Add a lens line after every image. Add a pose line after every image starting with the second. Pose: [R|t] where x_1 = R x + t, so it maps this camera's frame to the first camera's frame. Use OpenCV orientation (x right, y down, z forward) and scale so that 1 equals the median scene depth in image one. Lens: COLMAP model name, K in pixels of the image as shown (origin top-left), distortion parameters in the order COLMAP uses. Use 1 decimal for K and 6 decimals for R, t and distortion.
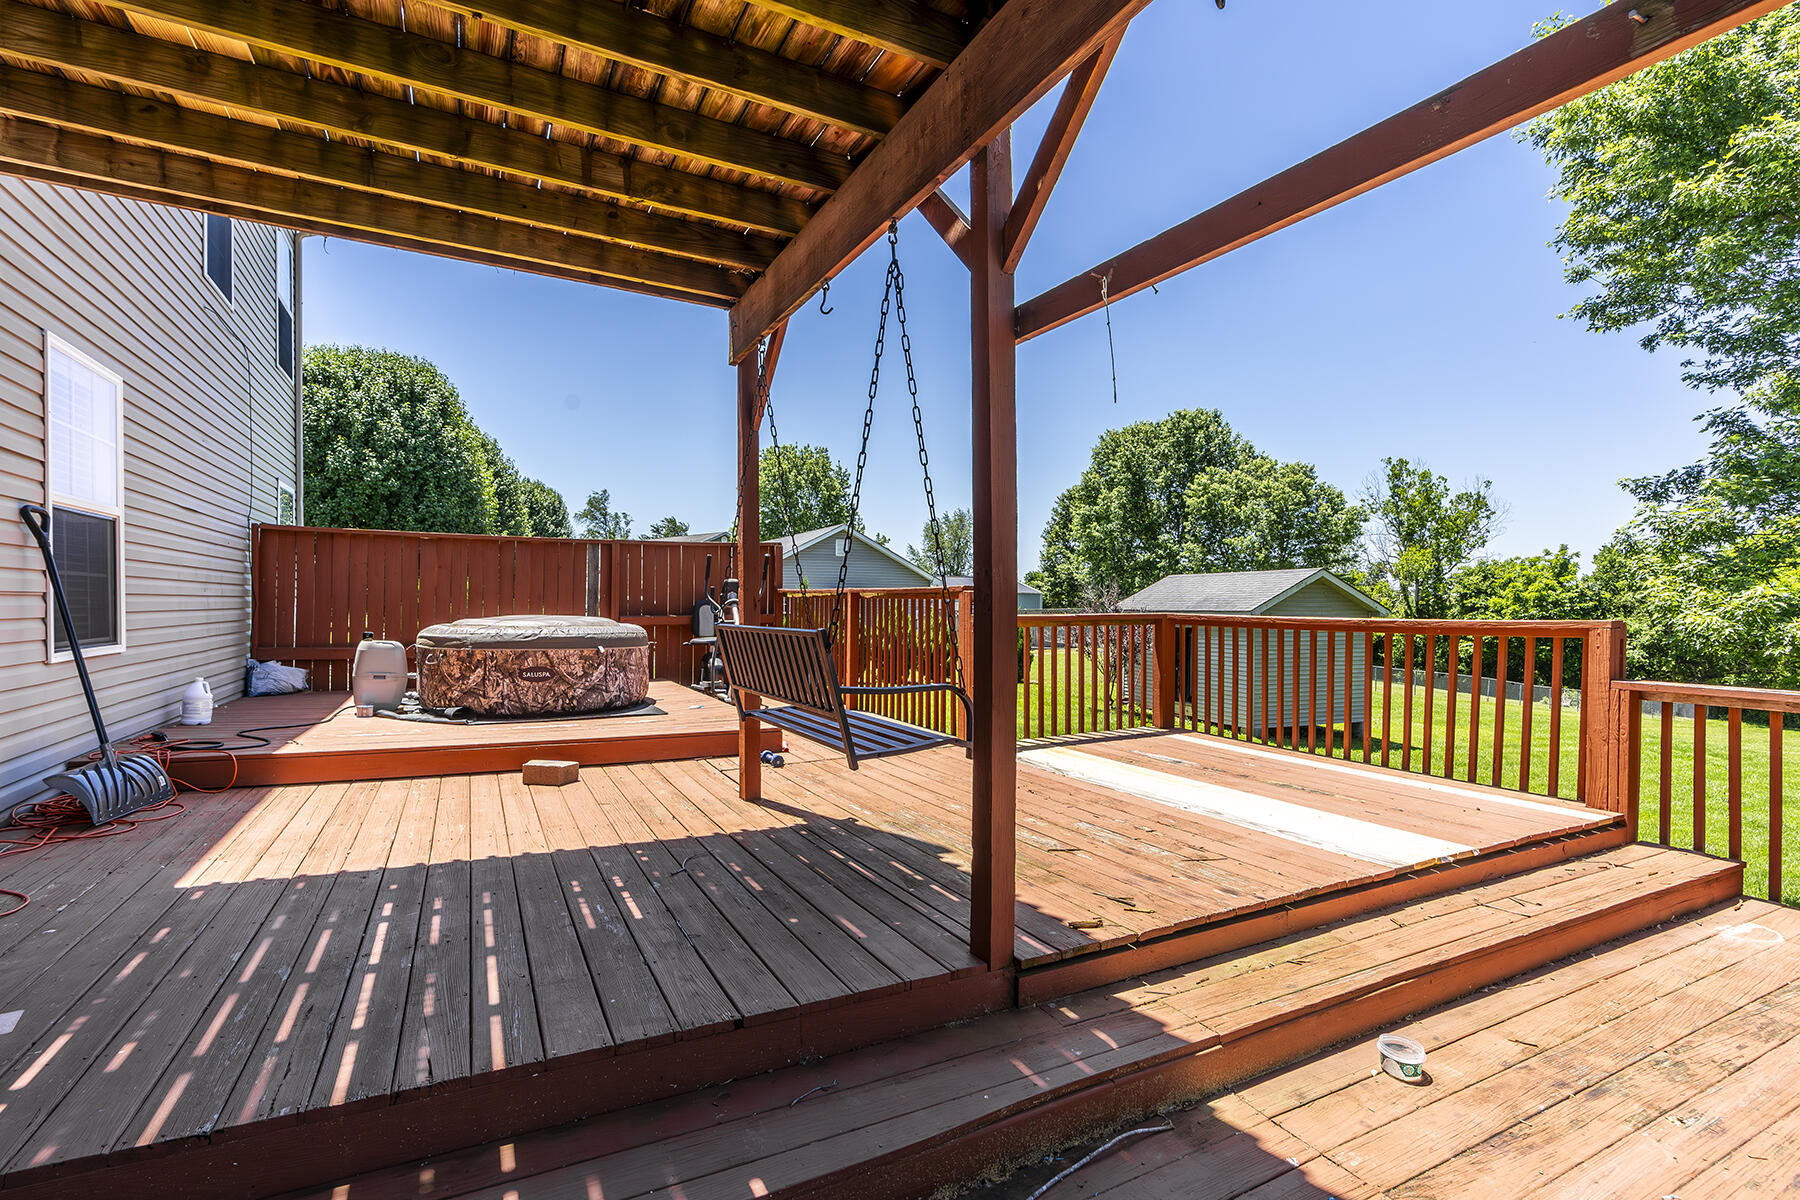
lens RADIAL K [[832.0, 0, 886.5], [0, 832.0, 604.8], [0, 0, 1]] dist [-0.007088, 0.003348]
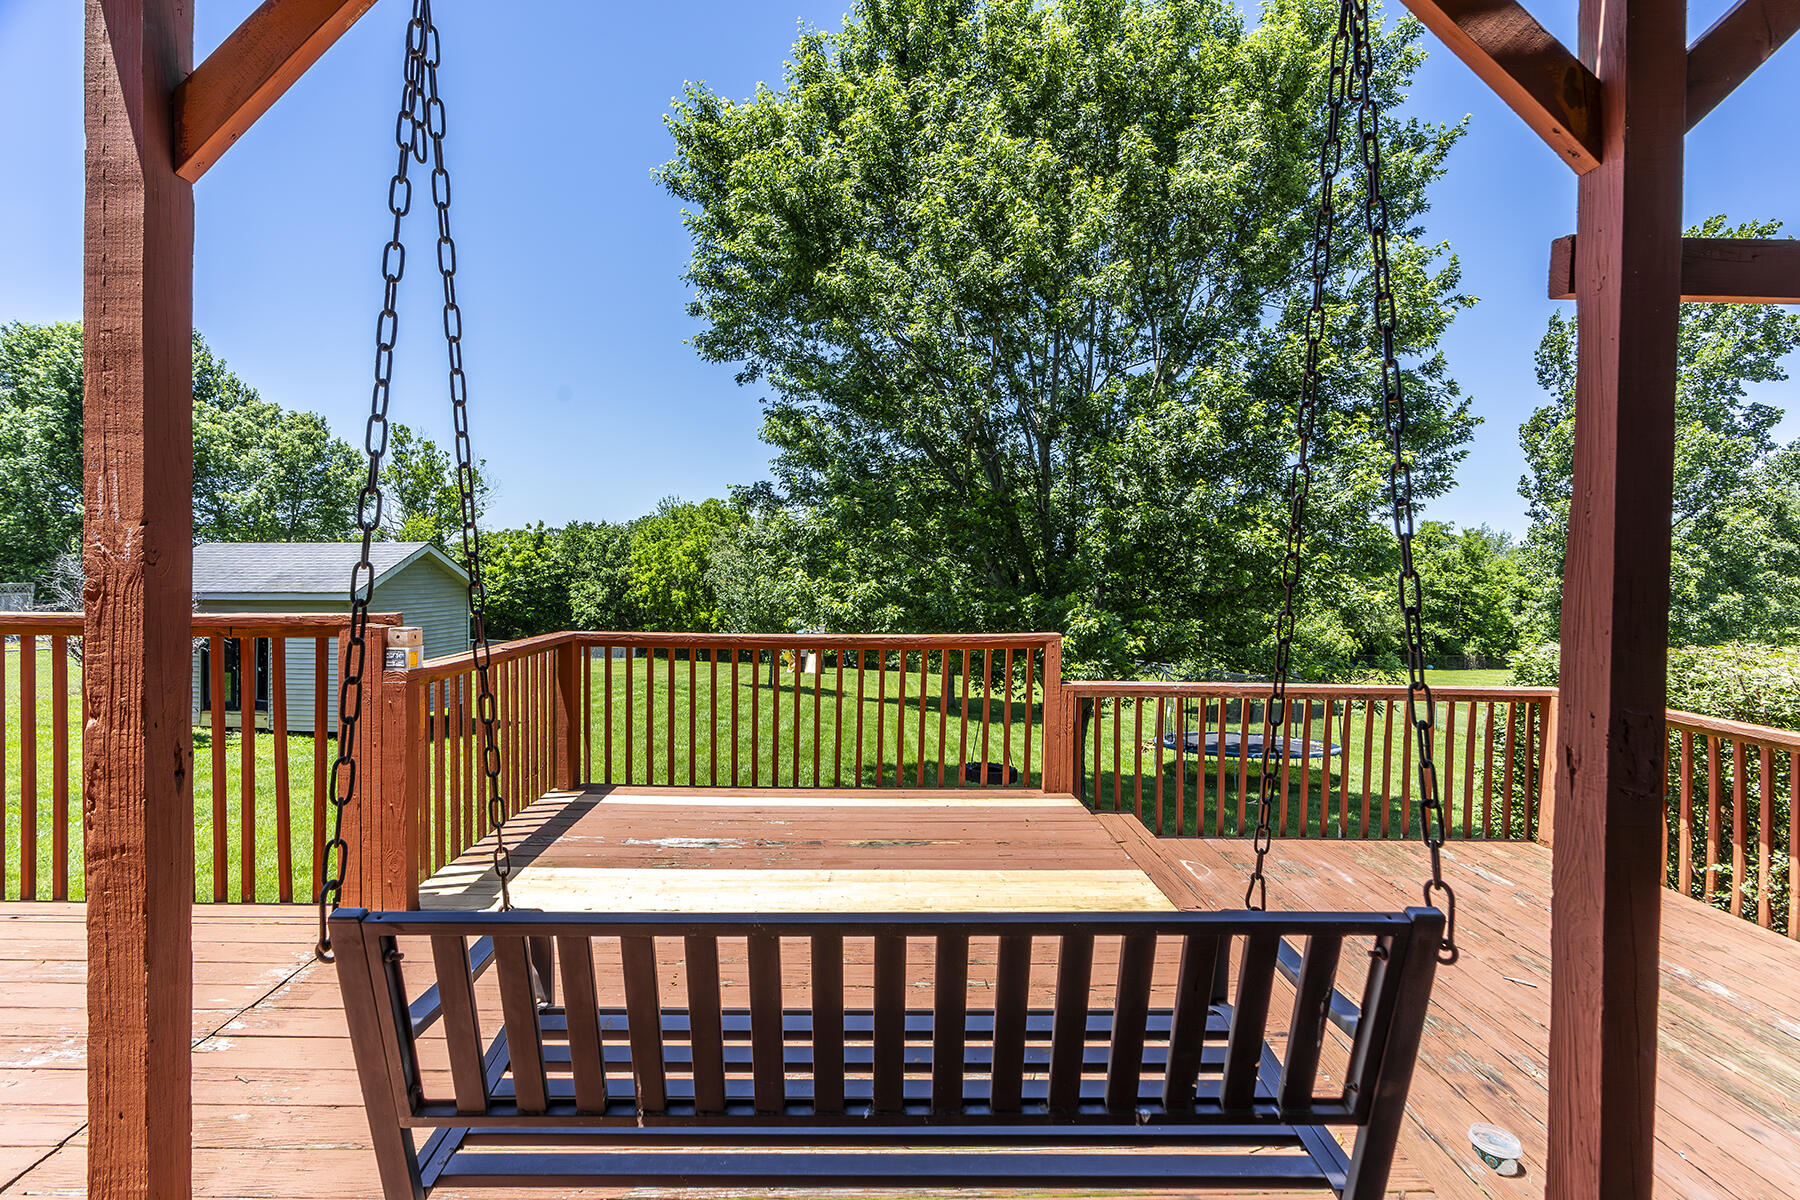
lens RADIAL K [[832.0, 0, 871.6], [0, 832.0, 580.9], [0, 0, 1]] dist [-0.007088, 0.003348]
pose [[0.450645, -0.011453, 0.892630, -0.539361], [-0.003307, 0.999889, 0.014498, -0.116703], [-0.892697, -0.009485, 0.450557, 1.053214]]
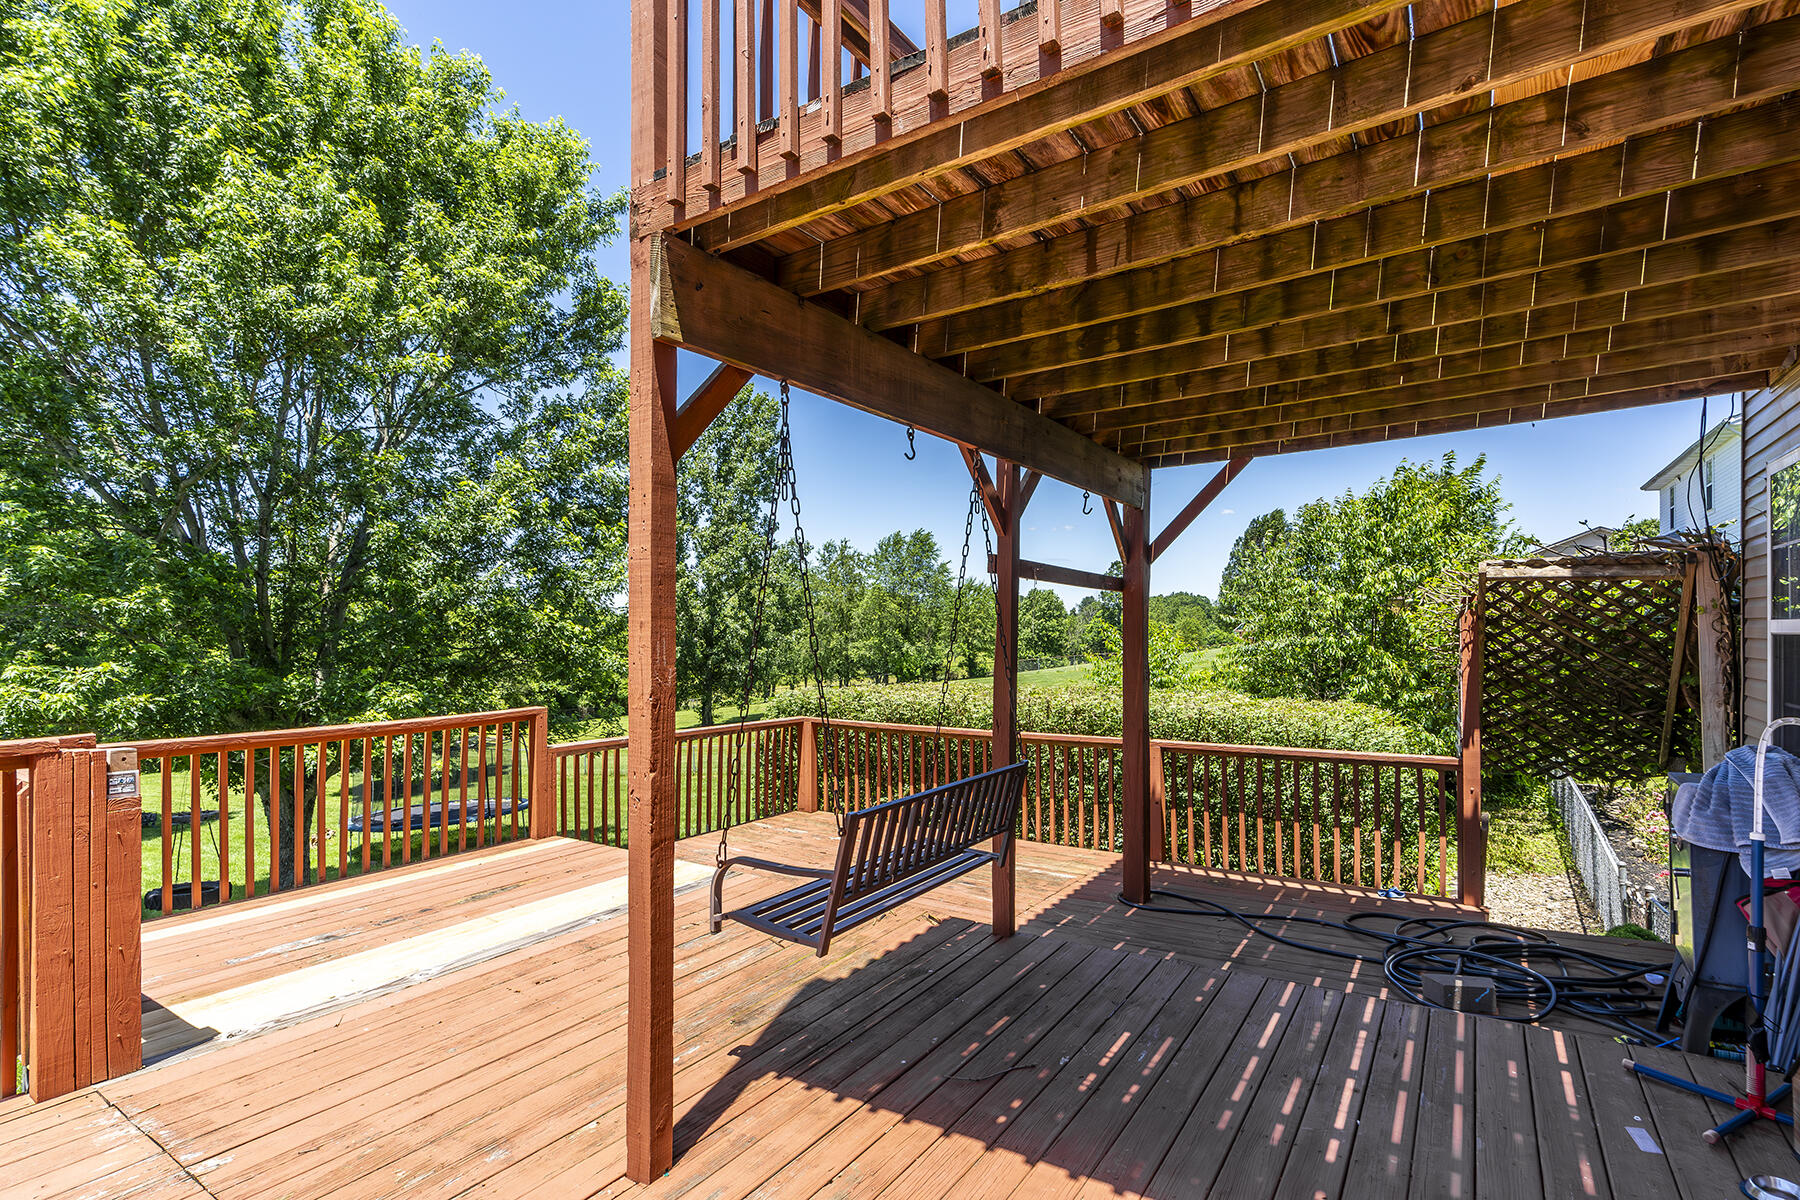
lens RADIAL K [[876.0, 0, 877.0], [0, 876.0, 639.2], [0, 0, 1]] dist [-0.000244, 0.000822]
pose [[-0.482539, -0.006648, 0.875849, -1.064250], [0.003769, 0.999946, 0.009666, -0.163026], [-0.875866, 0.007965, -0.482488, 1.686176]]
